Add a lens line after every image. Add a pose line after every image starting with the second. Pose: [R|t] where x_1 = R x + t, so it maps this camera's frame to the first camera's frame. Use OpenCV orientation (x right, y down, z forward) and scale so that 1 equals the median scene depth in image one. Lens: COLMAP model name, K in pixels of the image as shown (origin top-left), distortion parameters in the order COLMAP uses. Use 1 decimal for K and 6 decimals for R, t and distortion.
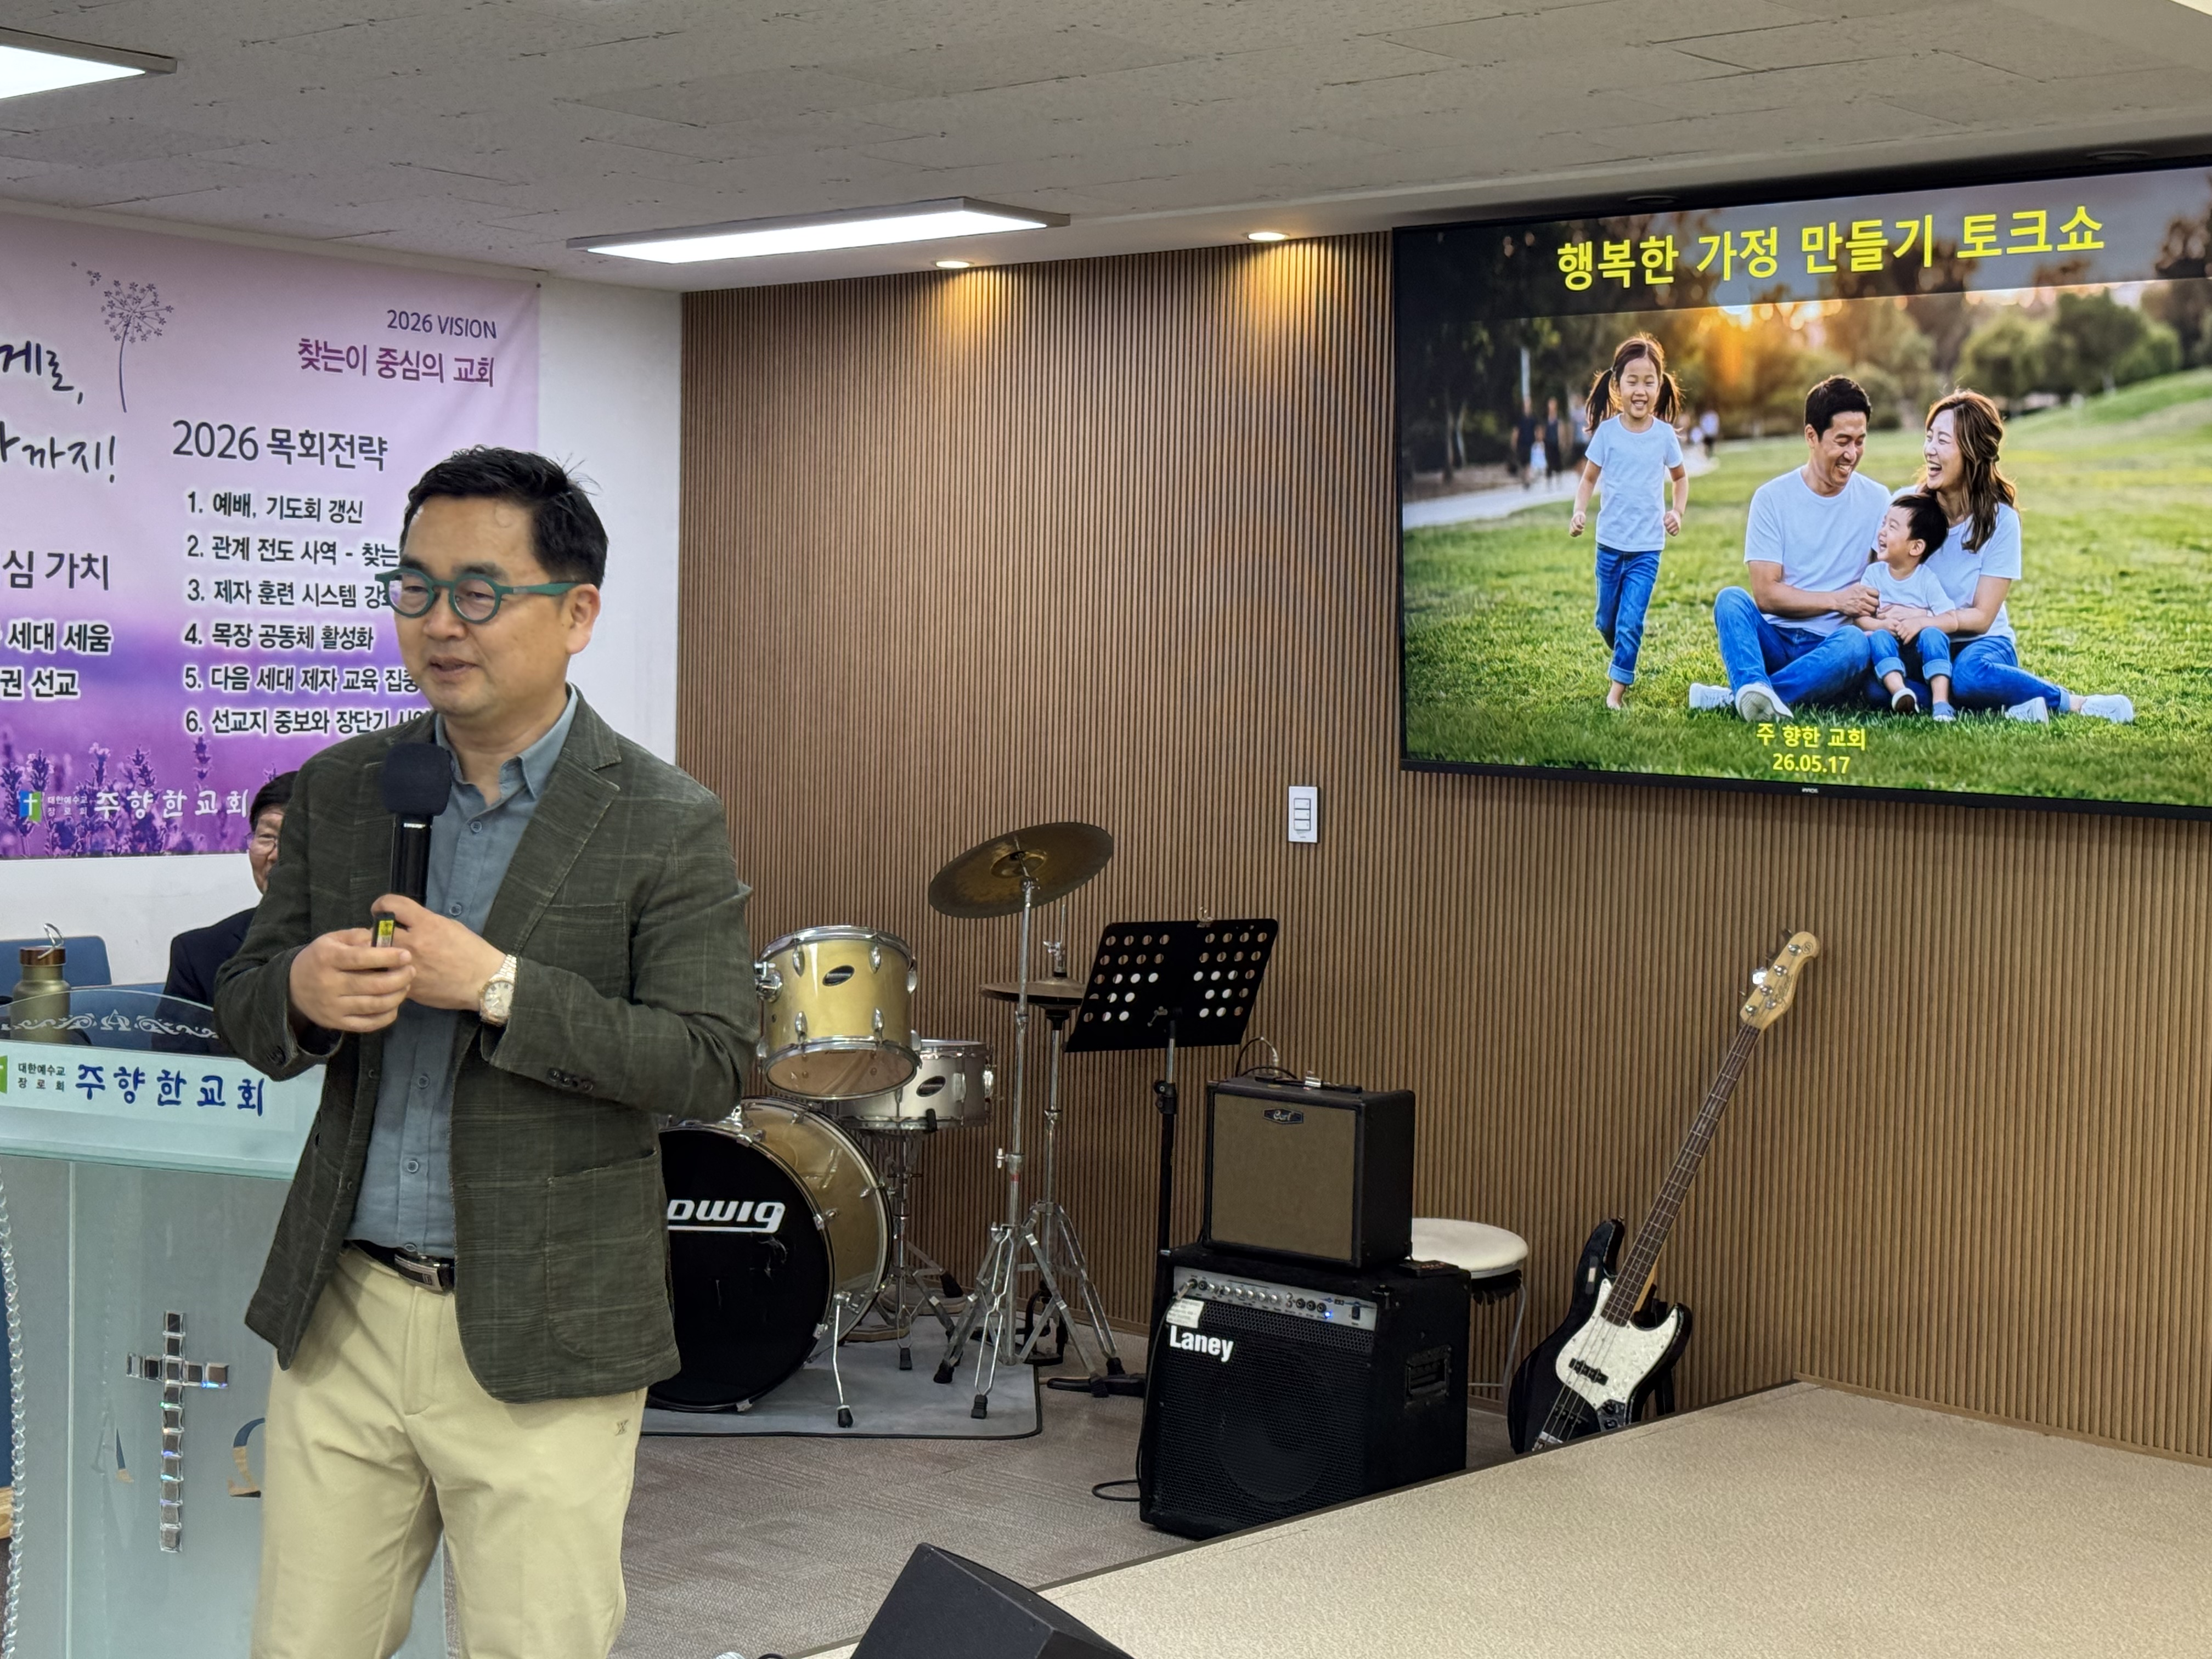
lens RADIAL K [[3298.7, 0, 1105.8], [0, 3298.7, 832.2], [0, 0, 1]] dist [0.106868, 0.000000]
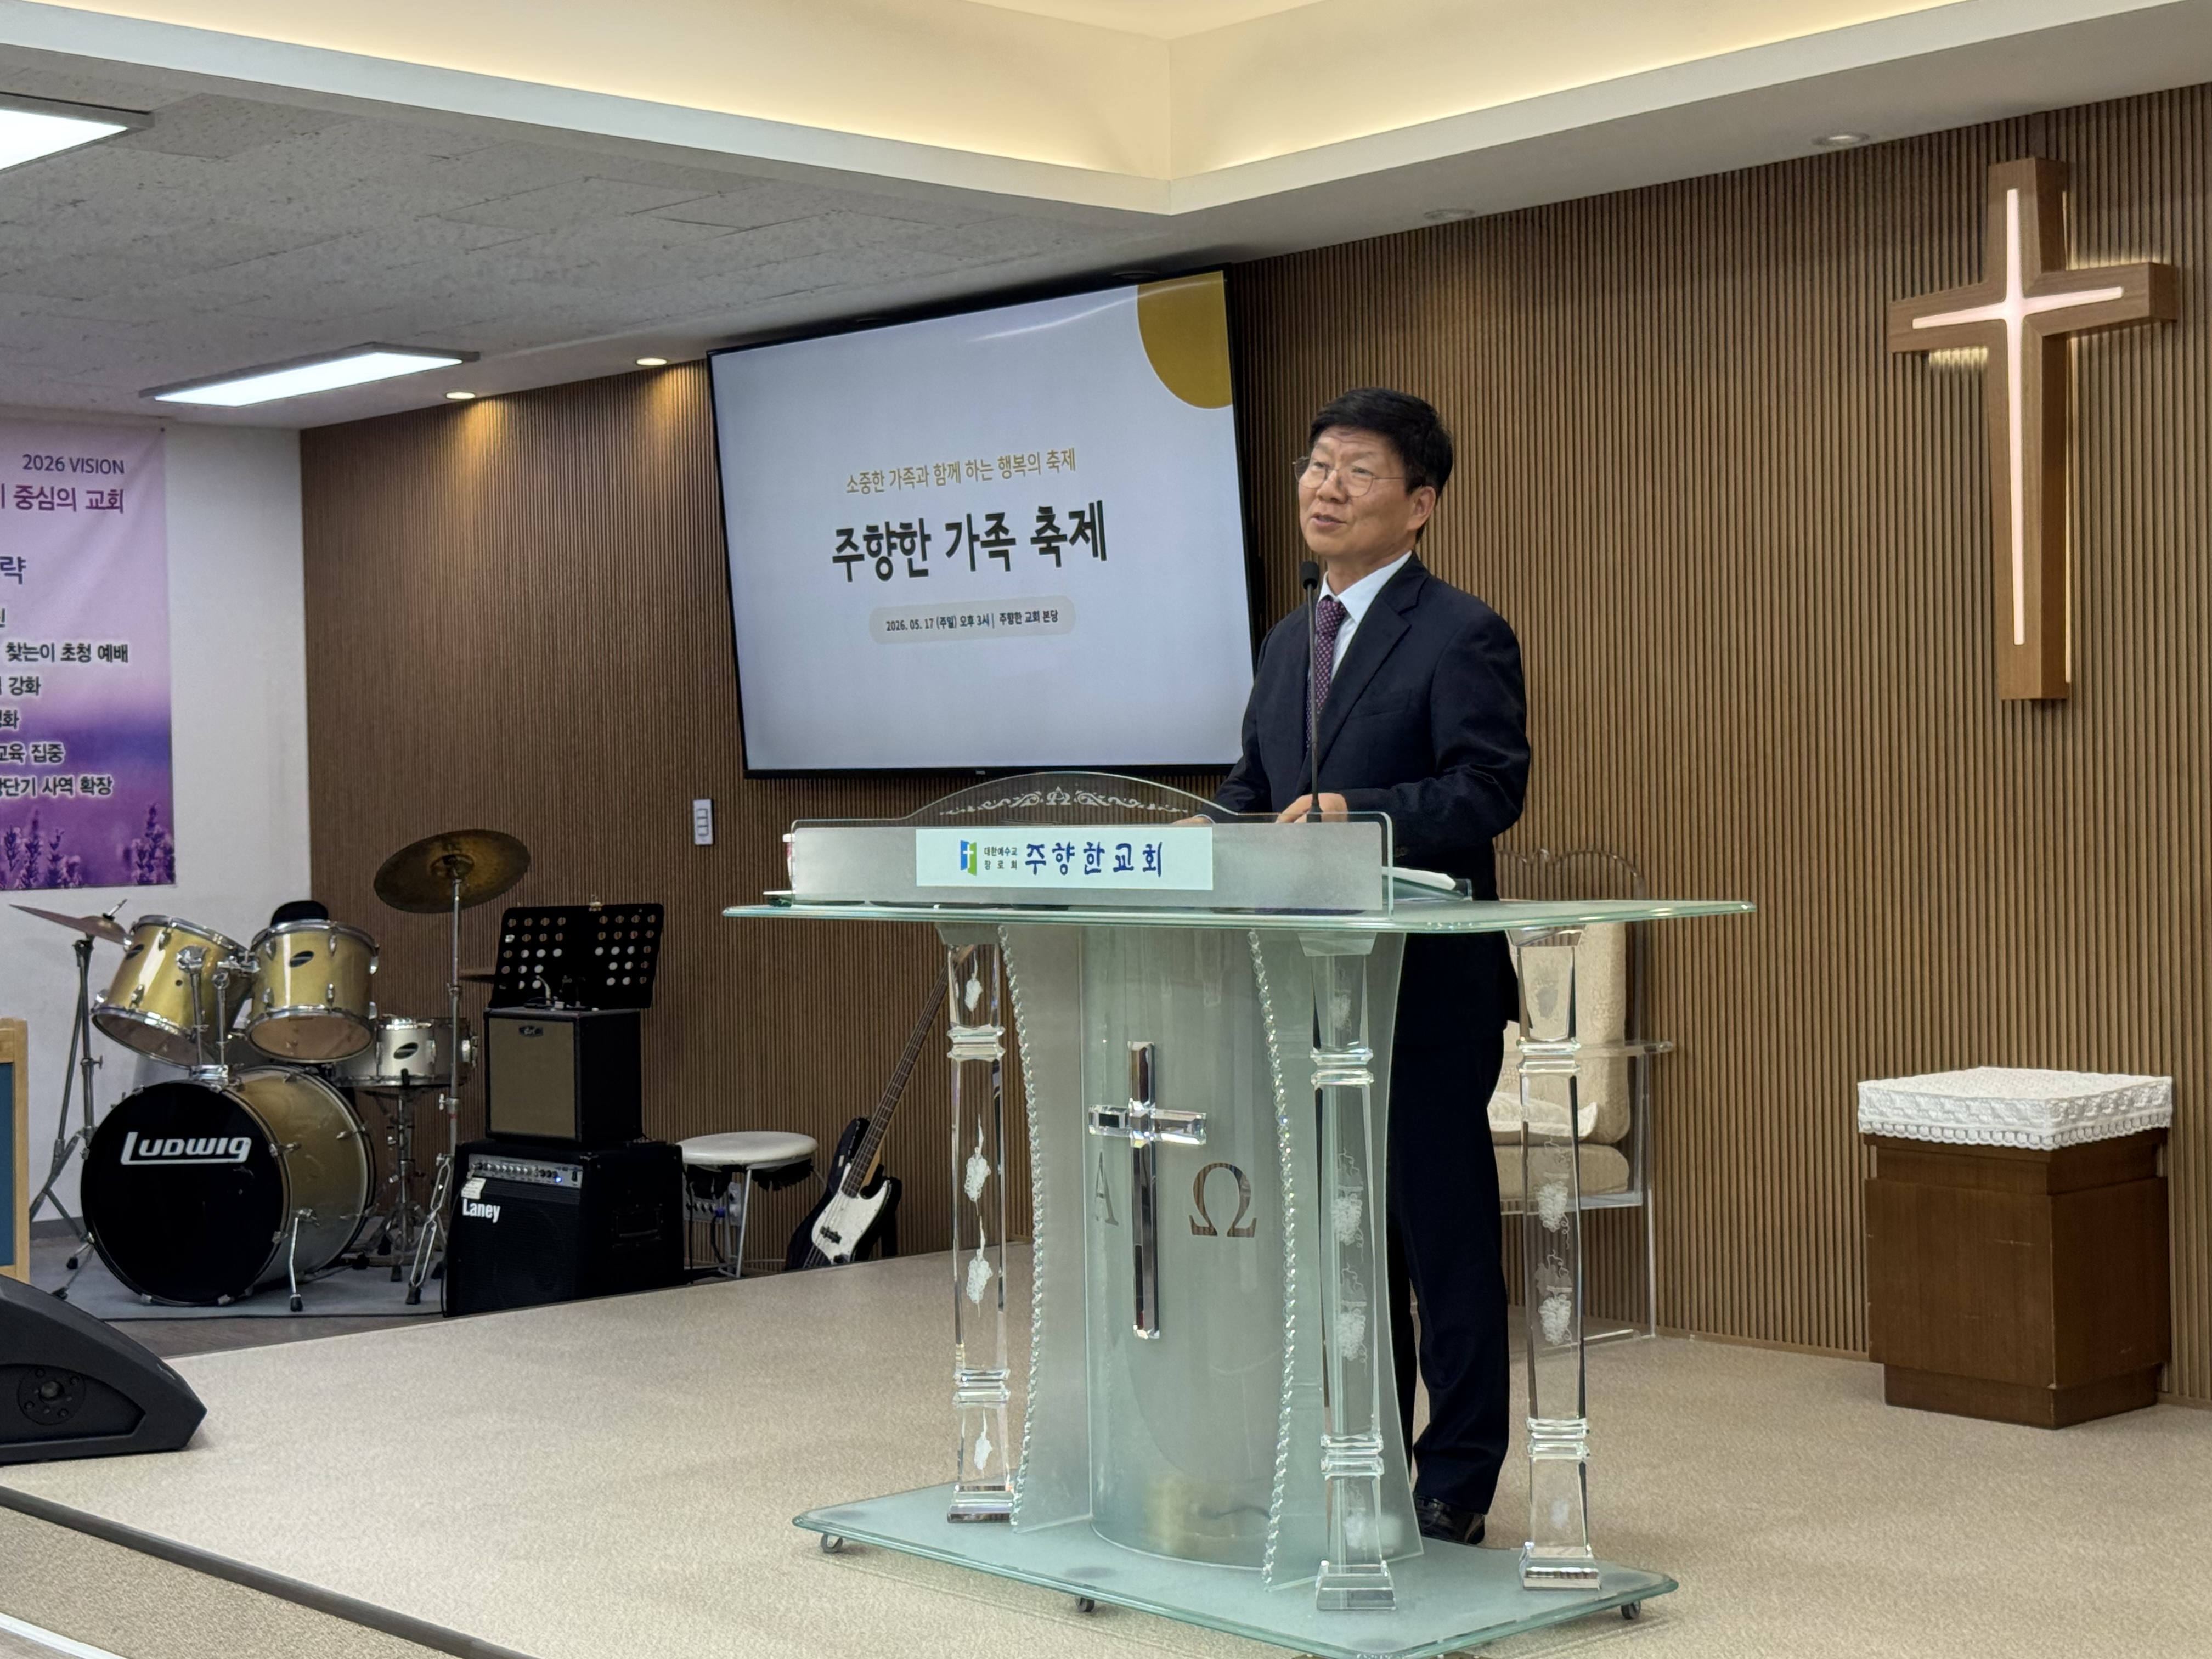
lens RADIAL K [[3353.9, 0, 1106.3], [0, 3353.9, 825.6], [0, 0, 1]] dist [0.090823, 0.000000]
pose [[0.996385, -0.040208, -0.074839, 0.320784], [0.036903, 0.998304, -0.045028, 0.061378], [0.076523, 0.042103, 0.996178, -0.258233]]
